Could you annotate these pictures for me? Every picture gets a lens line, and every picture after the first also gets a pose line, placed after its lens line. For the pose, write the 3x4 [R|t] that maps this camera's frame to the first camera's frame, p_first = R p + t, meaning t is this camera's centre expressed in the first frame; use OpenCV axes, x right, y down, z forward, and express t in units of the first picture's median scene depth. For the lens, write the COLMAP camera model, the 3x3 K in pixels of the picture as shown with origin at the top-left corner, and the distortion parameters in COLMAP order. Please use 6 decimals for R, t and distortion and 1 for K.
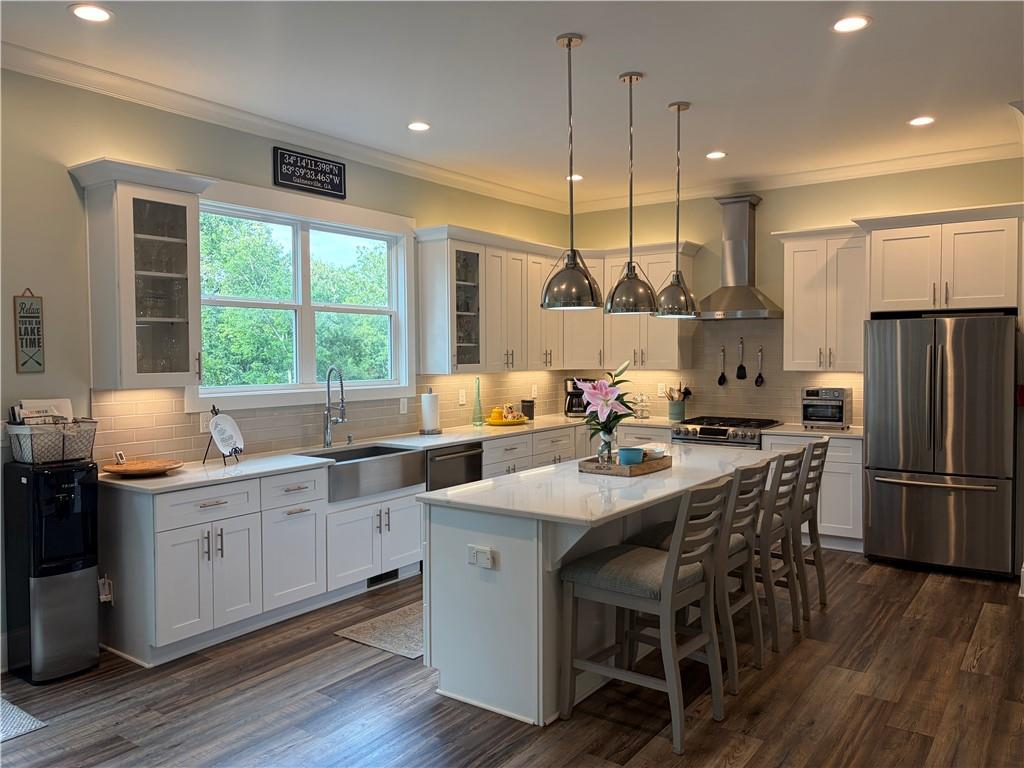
lens RADIAL K [[763.5, 0, 515.3], [0, 763.5, 380.6], [0, 0, 1]] dist [0.008934, -0.005743]
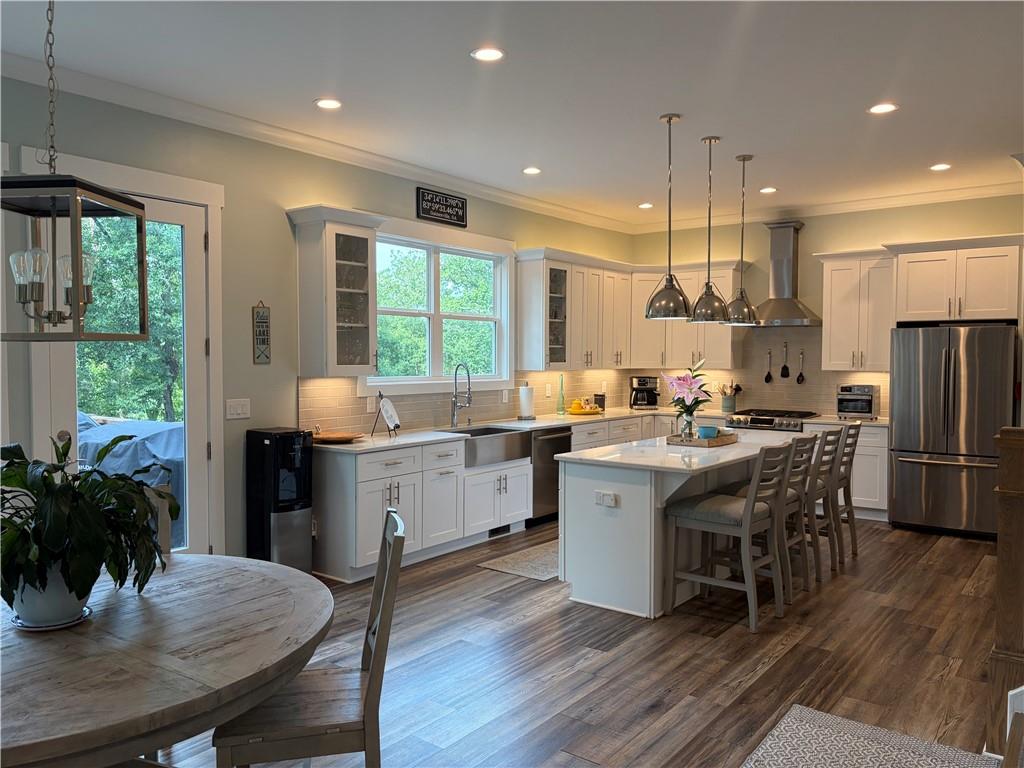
lens RADIAL K [[763.5, 0, 517.4], [0, 763.5, 389.5], [0, 0, 1]] dist [0.008934, -0.005743]
pose [[0.999582, 0.009427, -0.027334, -0.123946], [-0.009237, 0.999932, 0.007061, 0.018146], [0.027399, -0.006806, 0.999601, -0.279154]]
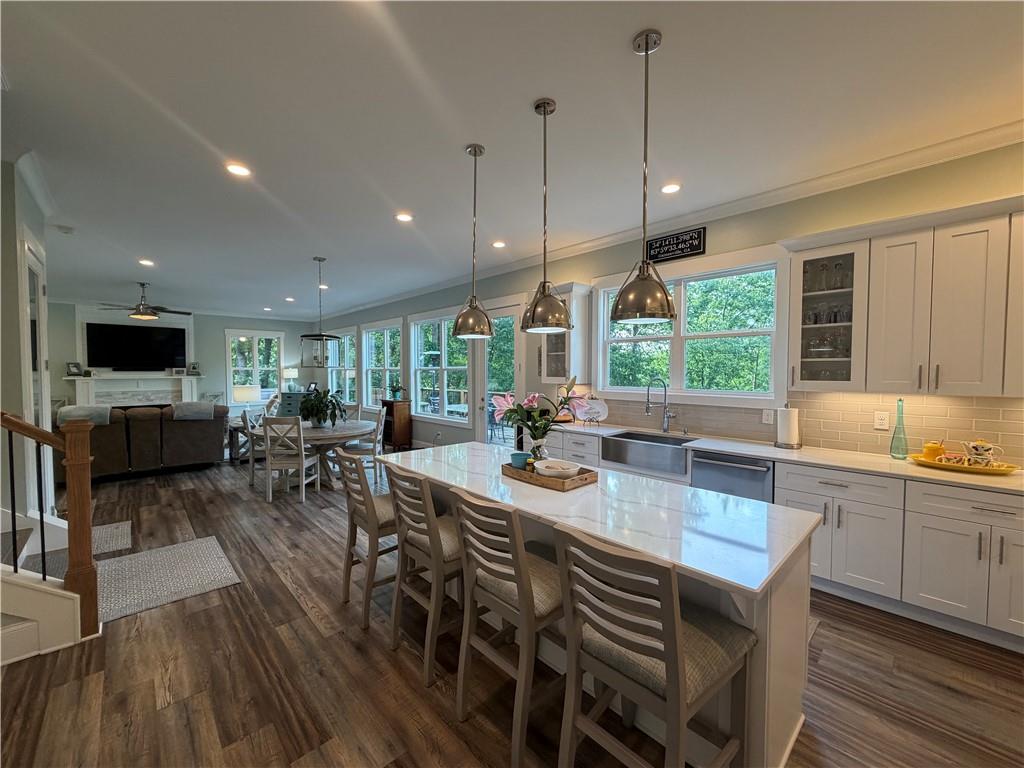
lens RADIAL K [[412.3, 0, 508.7], [0, 412.3, 385.2], [0, 0, 1]] dist [0.001259, 0.000026]
pose [[-0.188770, 0.037983, -0.981287, 0.665286], [-0.040235, 0.998114, 0.046374, -0.032998], [0.981197, 0.048236, -0.186885, 0.971369]]
